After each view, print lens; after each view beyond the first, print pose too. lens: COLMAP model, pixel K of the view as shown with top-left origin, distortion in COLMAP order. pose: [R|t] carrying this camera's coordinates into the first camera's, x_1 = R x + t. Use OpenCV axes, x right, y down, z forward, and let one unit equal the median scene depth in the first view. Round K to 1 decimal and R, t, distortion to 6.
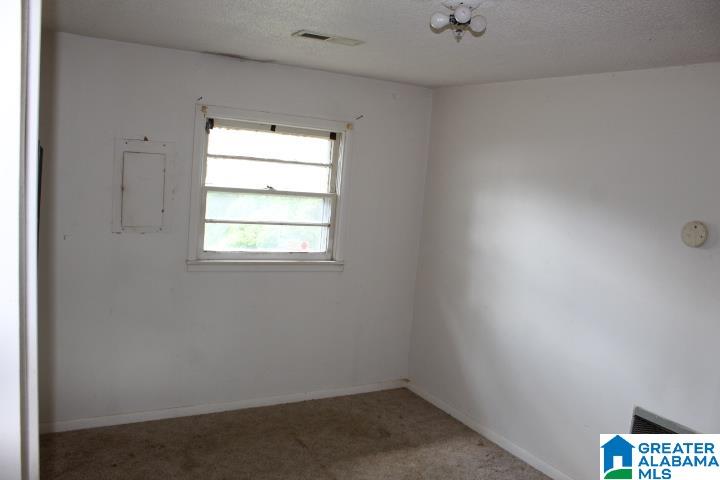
lens RADIAL K [[598.2, 0, 364.6], [0, 598.2, 246.6], [0, 0, 1]] dist [-0.168453, 0.152599]
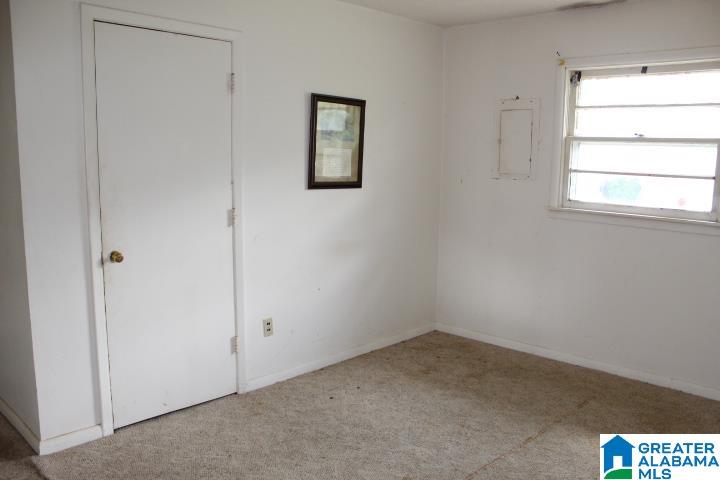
lens RADIAL K [[598.2, 0, 364.6], [0, 598.2, 246.6], [0, 0, 1]] dist [-0.168453, 0.152599]
pose [[0.275860, 0.066834, -0.958871, 0.626362], [-0.120870, 0.992073, 0.034374, 0.097557], [0.953568, 0.106416, 0.281752, 0.381543]]
